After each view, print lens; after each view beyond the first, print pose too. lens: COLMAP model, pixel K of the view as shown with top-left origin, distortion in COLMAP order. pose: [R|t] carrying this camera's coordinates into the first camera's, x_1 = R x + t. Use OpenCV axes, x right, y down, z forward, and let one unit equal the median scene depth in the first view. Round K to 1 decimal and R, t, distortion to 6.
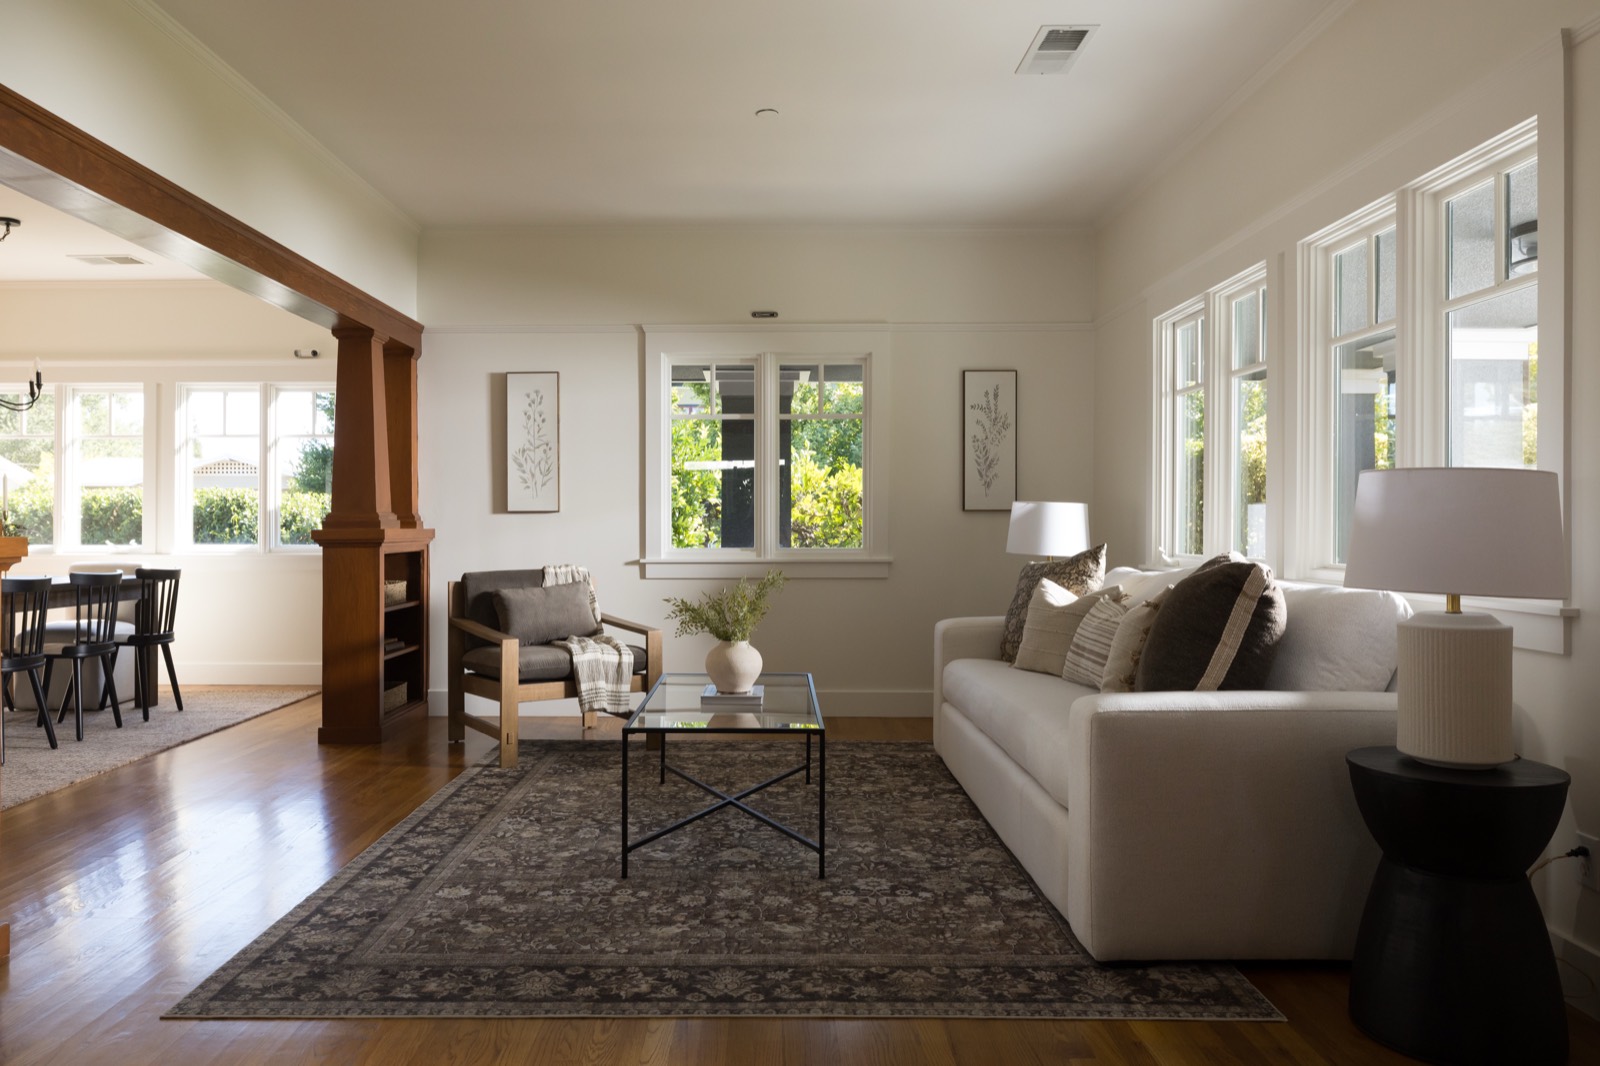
lens RADIAL K [[1108.5, 0, 759.5], [0, 1108.5, 521.0], [0, 0, 1]] dist [0.007346, -0.003342]
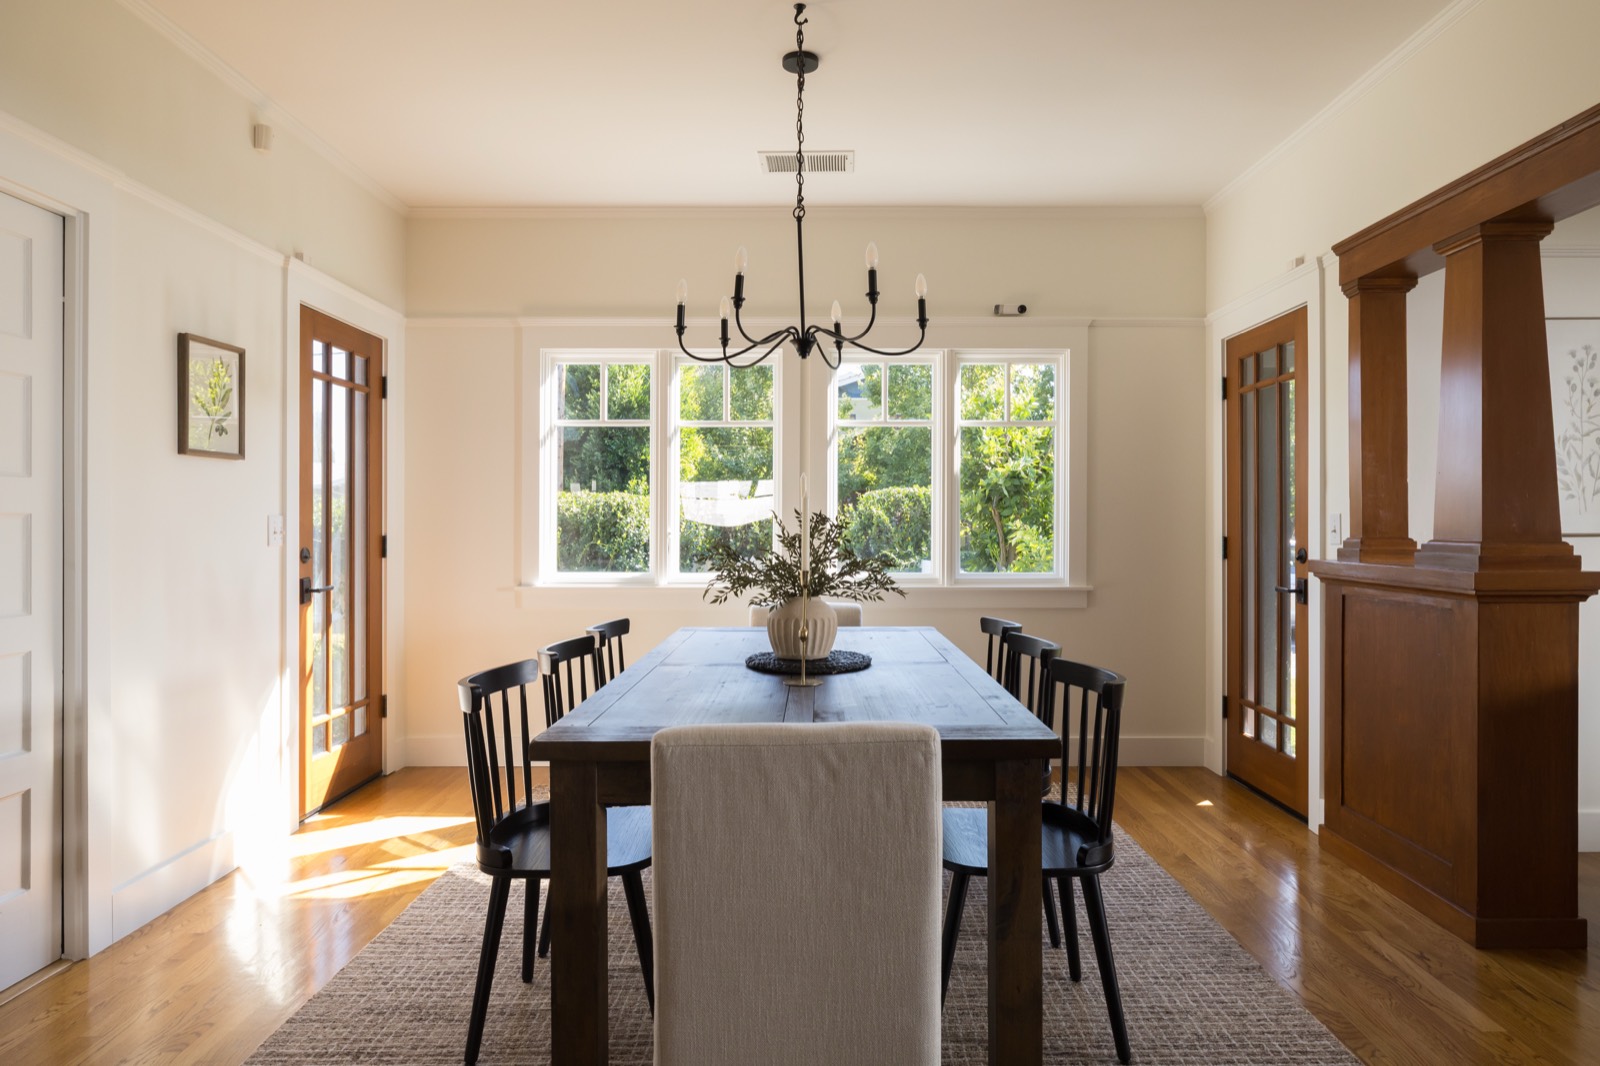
lens RADIAL K [[965.8, 0, 837.7], [0, 965.8, 528.3], [0, 0, 1]] dist [-0.000559, 0.001393]
pose [[0.999614, 0.001239, 0.027743, -0.795378], [-0.001480, 0.999961, 0.008671, -0.019652], [-0.027732, -0.008708, 0.999577, 0.549220]]
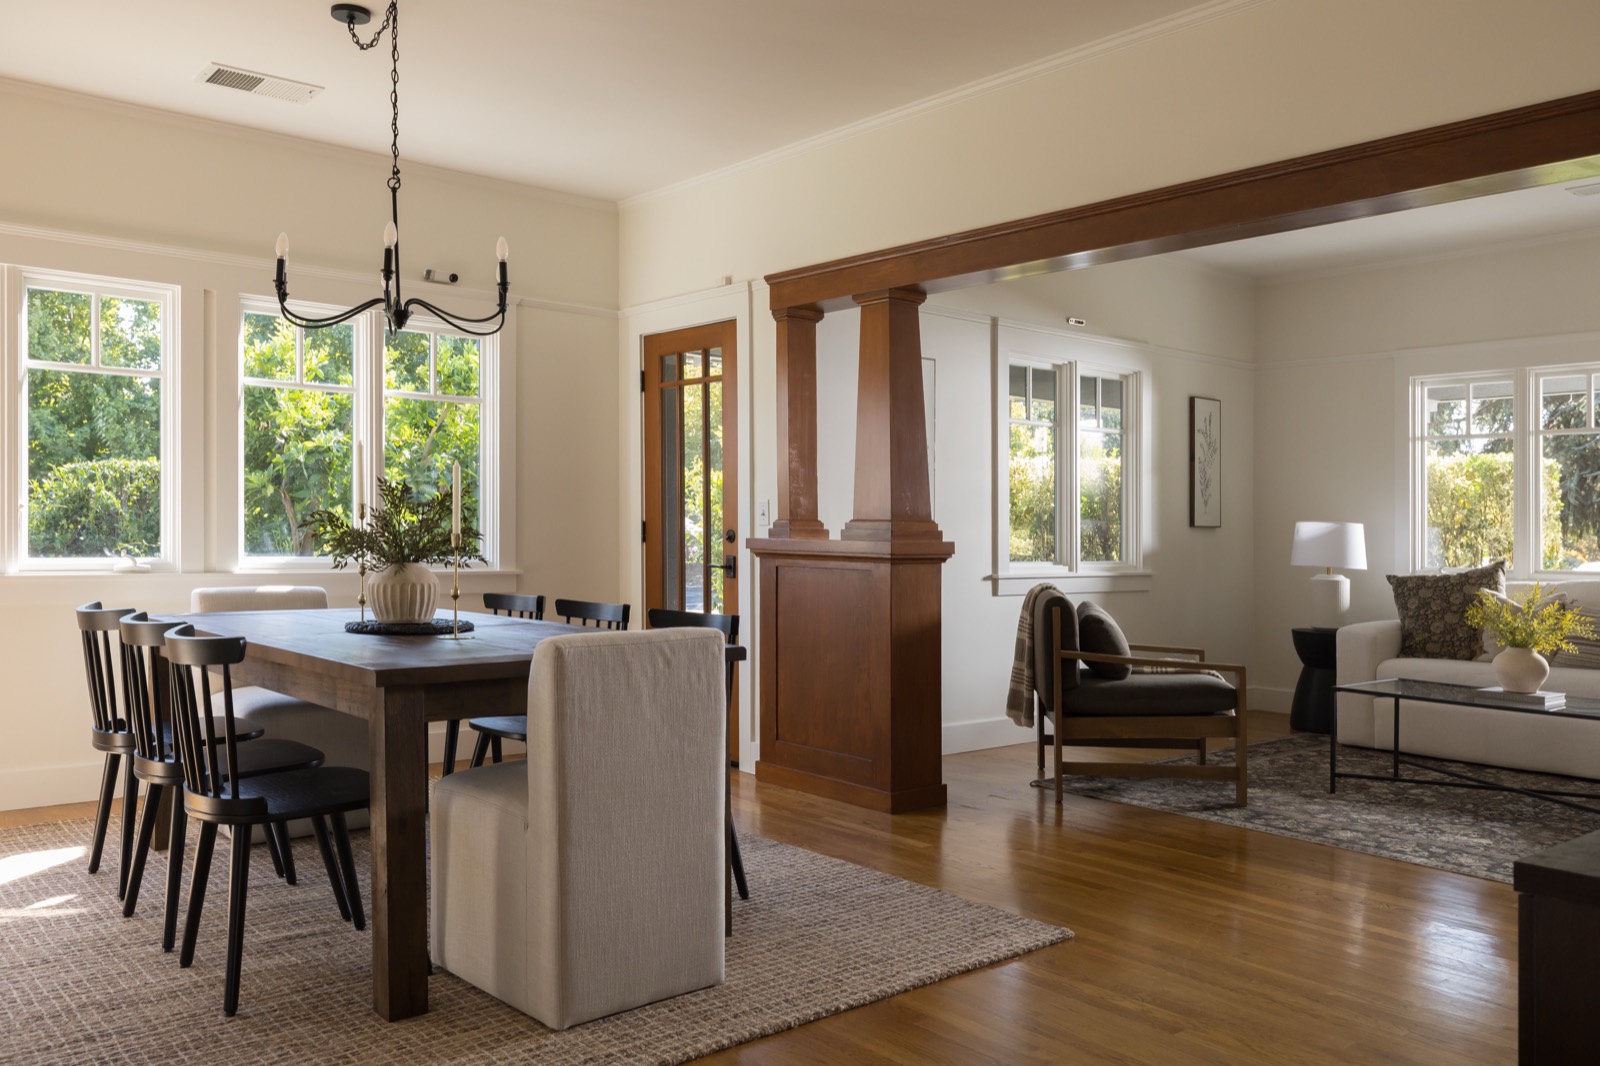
lens RADIAL K [[1301.6, 0, 817.9], [0, 1301.6, 489.6], [0, 0, 1]] dist [0.035152, -0.011340]
pose [[0.739184, 0.034337, 0.672628, -1.141550], [-0.017893, 0.999348, -0.031353, 0.001277], [-0.673266, 0.011141, 0.739317, 0.373882]]
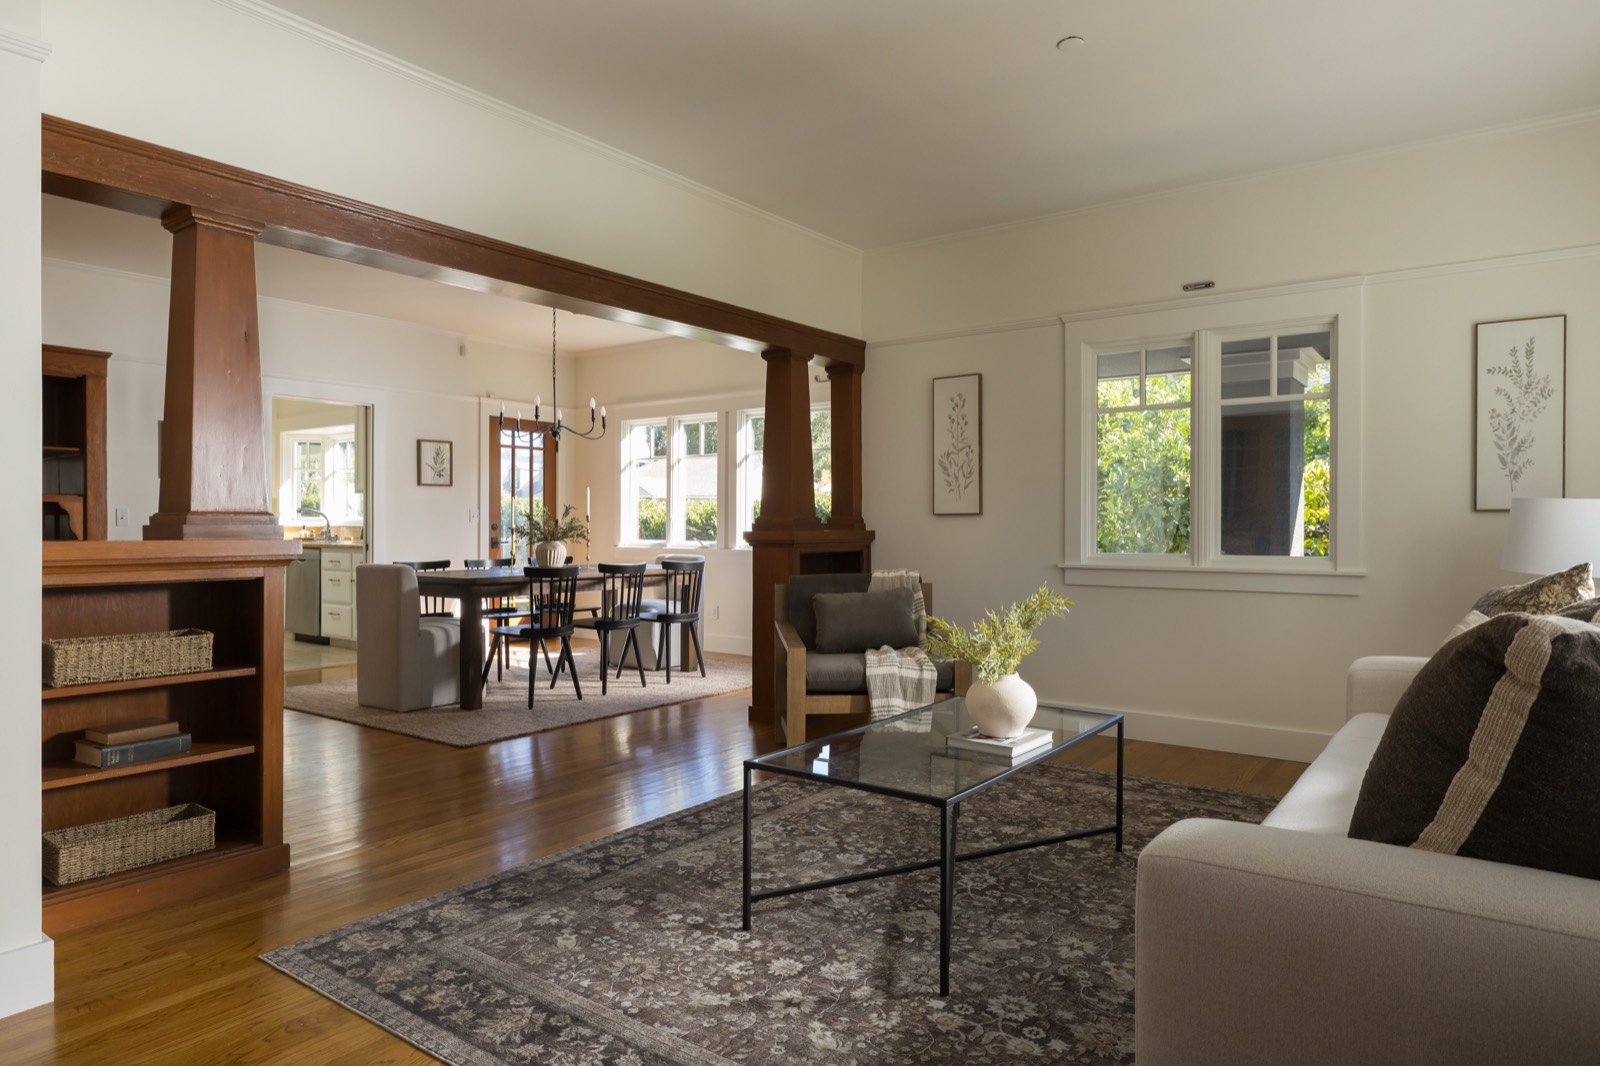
lens RADIAL K [[965.8, 0, 801.8], [0, 965.8, 528.4], [0, 0, 1]] dist [-0.000559, 0.001393]
pose [[0.810739, 0.005075, -0.585386, 0.240207], [-0.000163, 0.999964, 0.008444, -0.003546], [0.585408, -0.006751, 0.810711, 0.248531]]
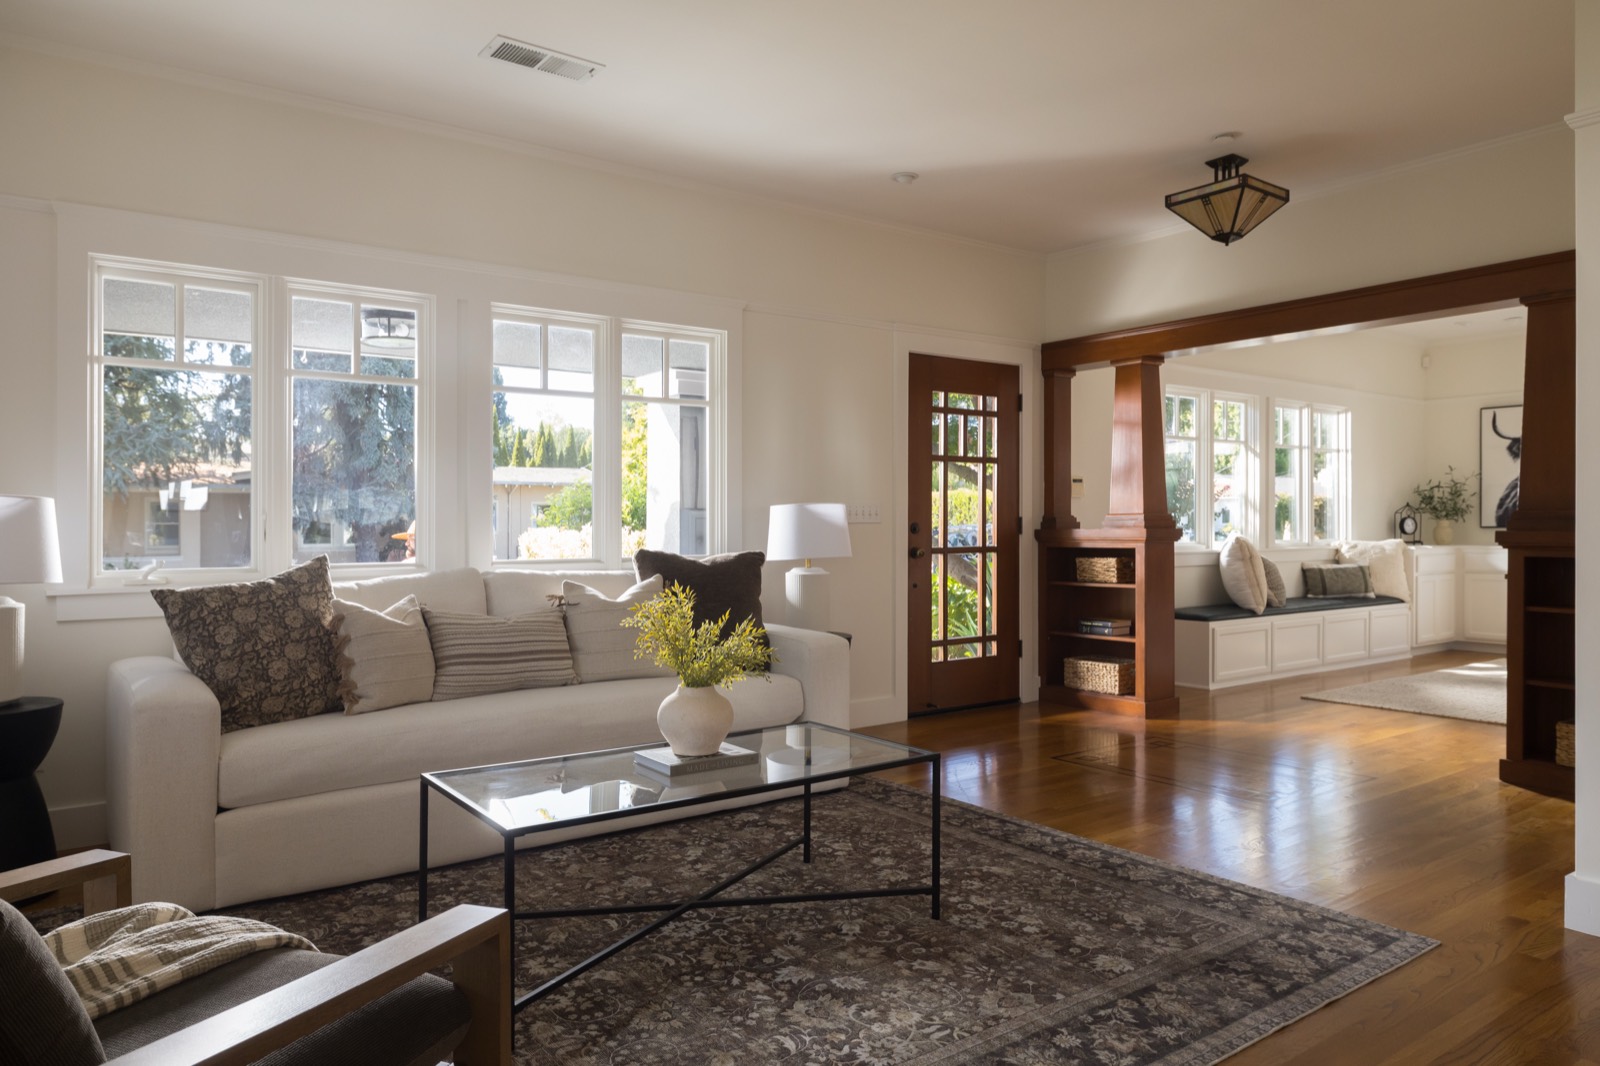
lens RADIAL K [[1048.7, 0, 797.3], [0, 1048.7, 510.2], [0, 0, 1]] dist [-0.000154, -0.000303]
pose [[-0.595716, 0.014057, 0.803072, -0.493615], [0.002695, 0.999876, -0.015504, 0.000417], [-0.803191, -0.007072, -0.595680, 1.059732]]
